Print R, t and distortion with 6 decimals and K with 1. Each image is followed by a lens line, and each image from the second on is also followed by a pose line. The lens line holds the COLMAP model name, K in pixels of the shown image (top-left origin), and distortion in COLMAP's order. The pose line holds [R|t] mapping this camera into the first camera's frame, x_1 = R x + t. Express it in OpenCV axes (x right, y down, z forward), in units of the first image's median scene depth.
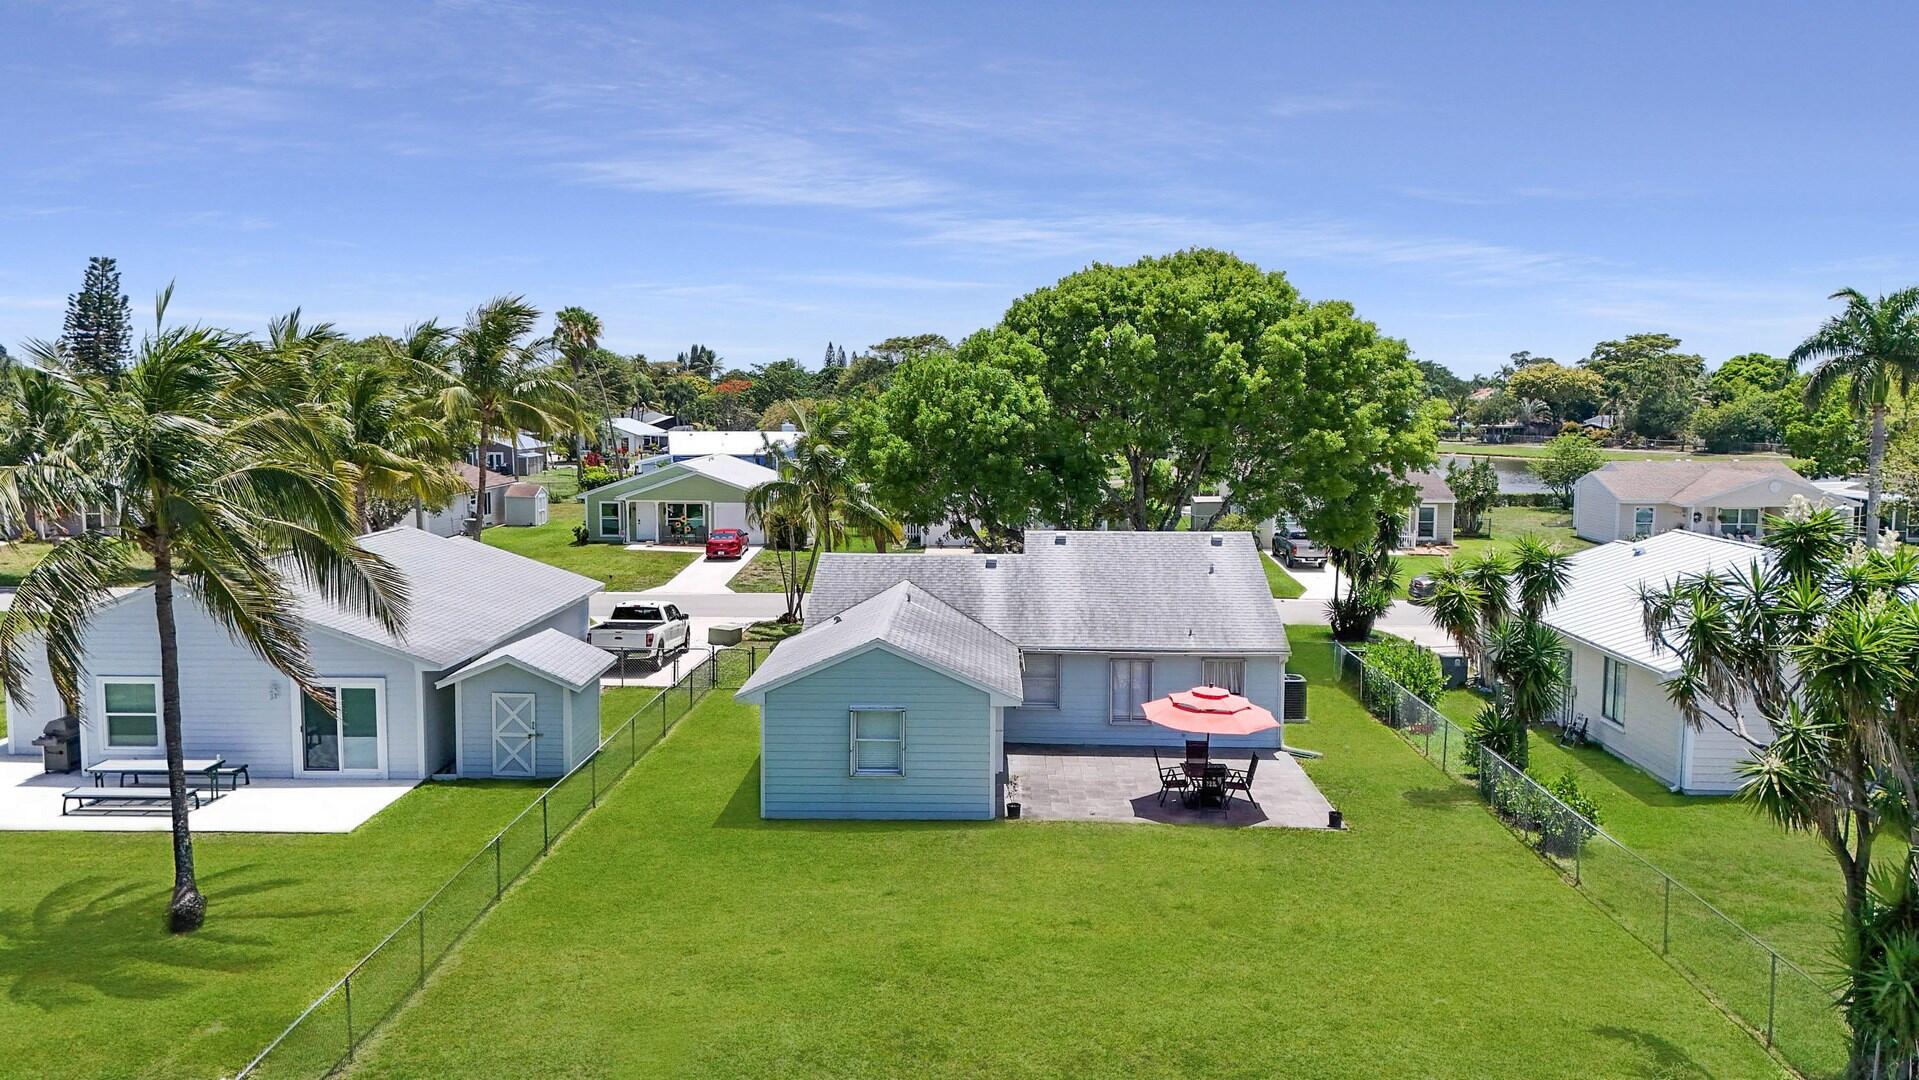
lens RADIAL K [[1414.5, 0, 959.5], [0, 1414.5, 540.0], [0, 0, 1]] dist [0.088884, -0.097722]
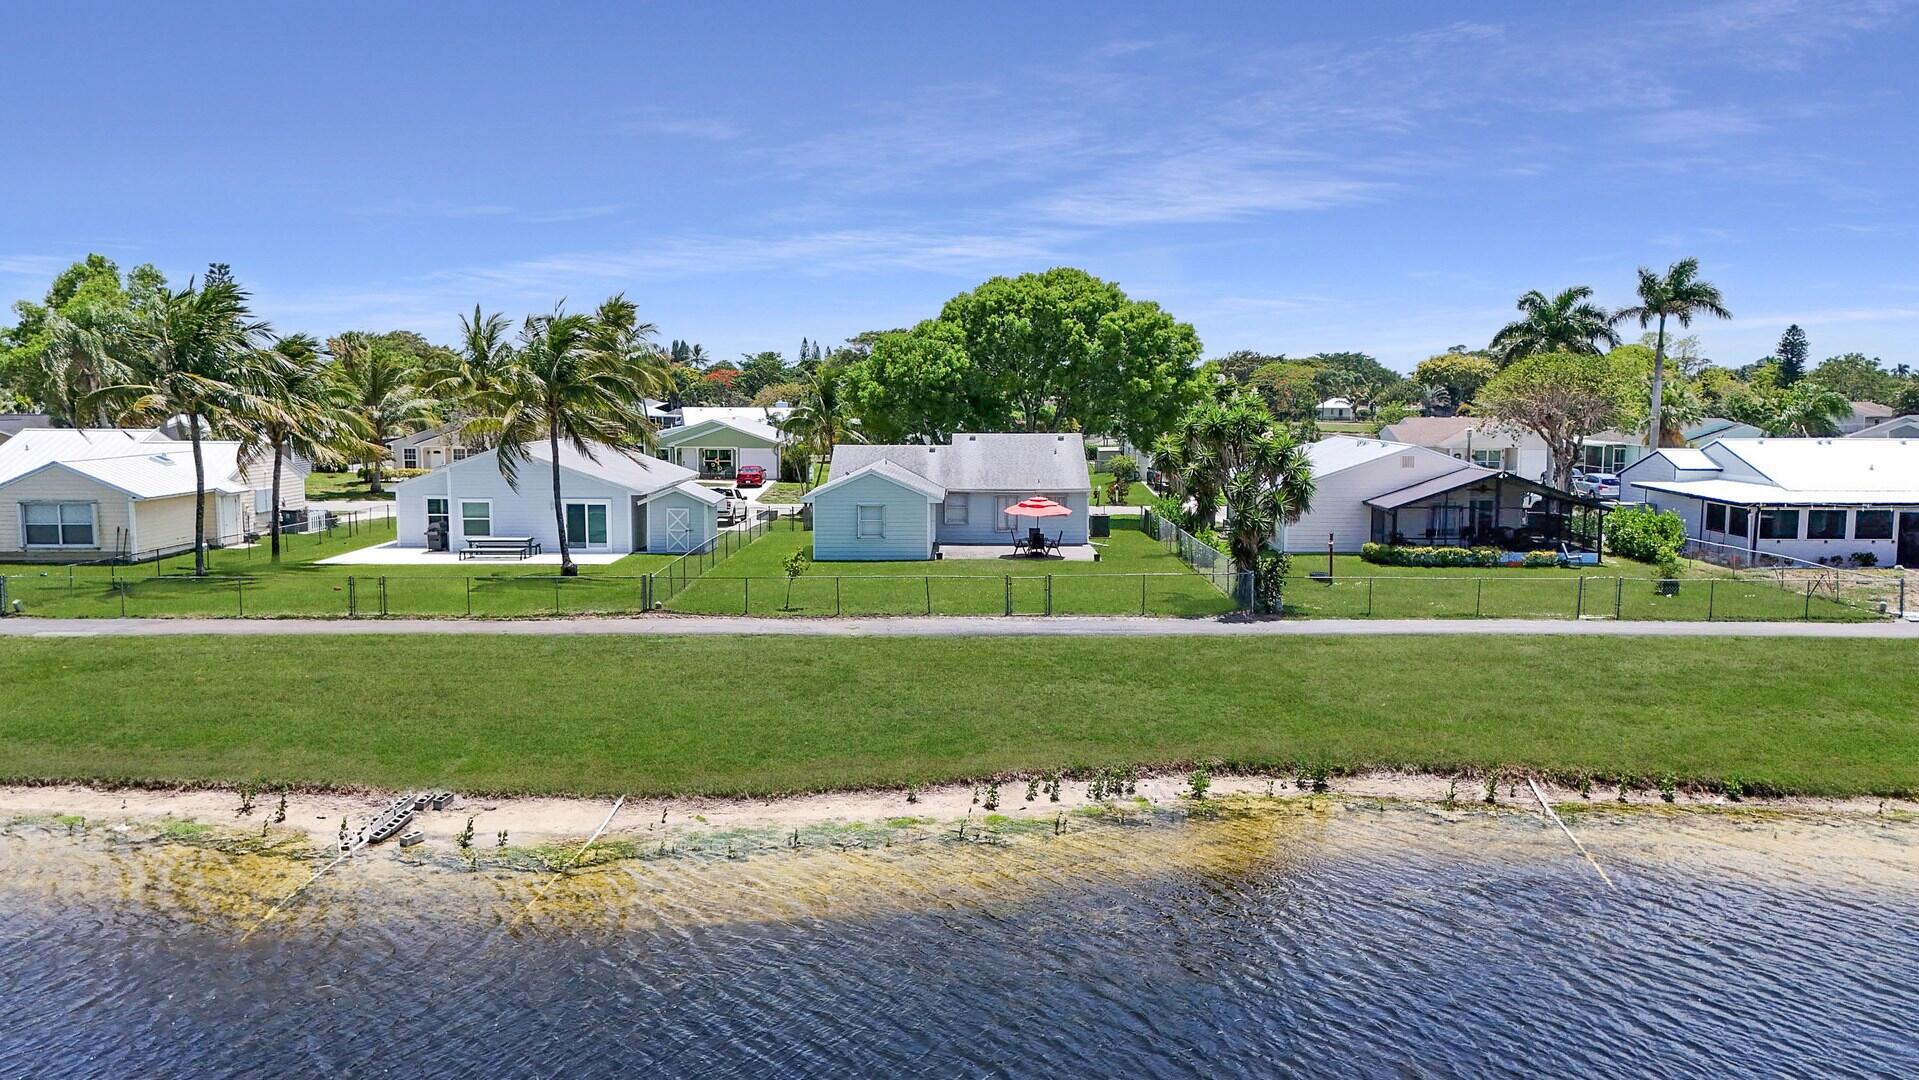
lens RADIAL K [[1414.5, 0, 959.5], [0, 1414.5, 540.0], [0, 0, 1]] dist [0.088884, -0.097722]
pose [[0.999801, -0.004158, 0.019518, 0.018057], [0.004110, 0.999988, 0.002508, 0.104706], [-0.019528, -0.002428, 0.999806, -0.641504]]
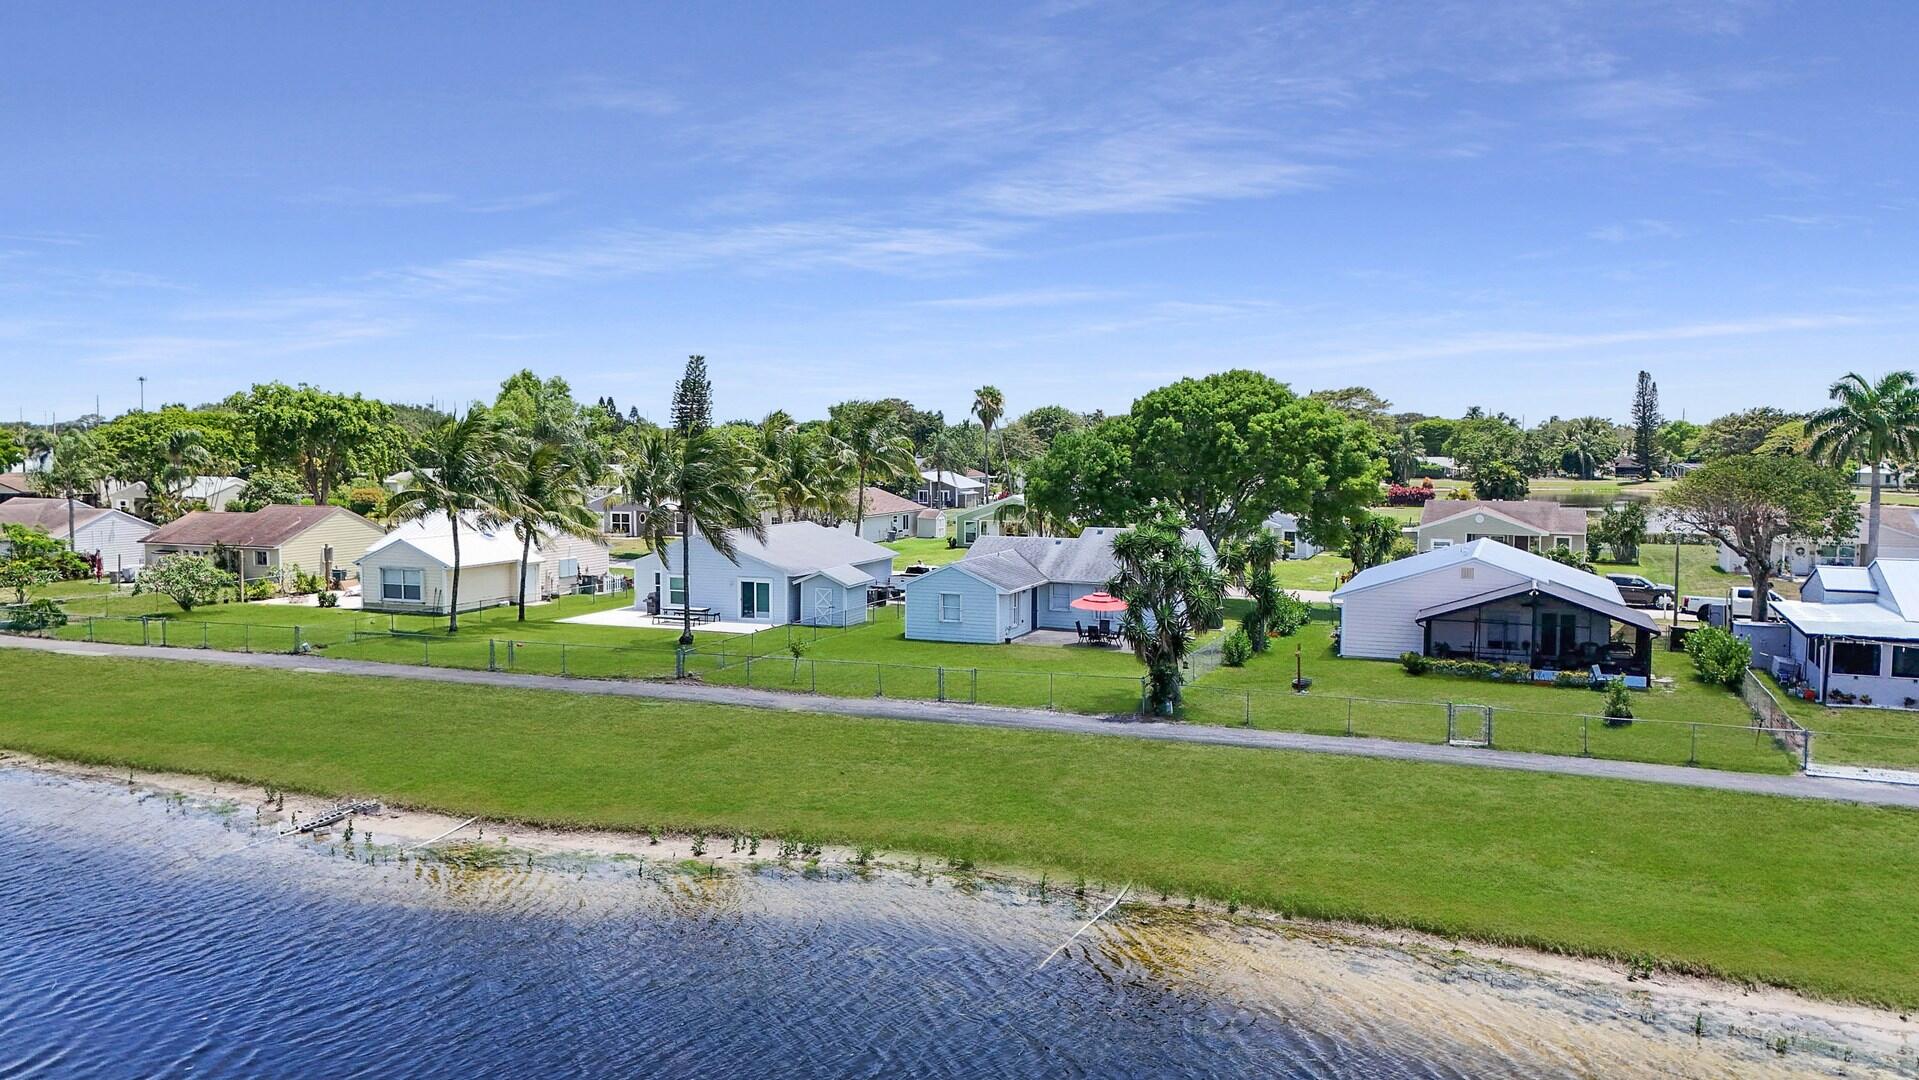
lens RADIAL K [[1414.5, 0, 959.5], [0, 1414.5, 540.0], [0, 0, 1]] dist [0.088884, -0.097722]
pose [[0.936741, 0.024851, -0.349140, 0.482916], [-0.035874, 0.999040, -0.025142, 0.056745], [0.348180, 0.036077, 0.936733, -0.743078]]
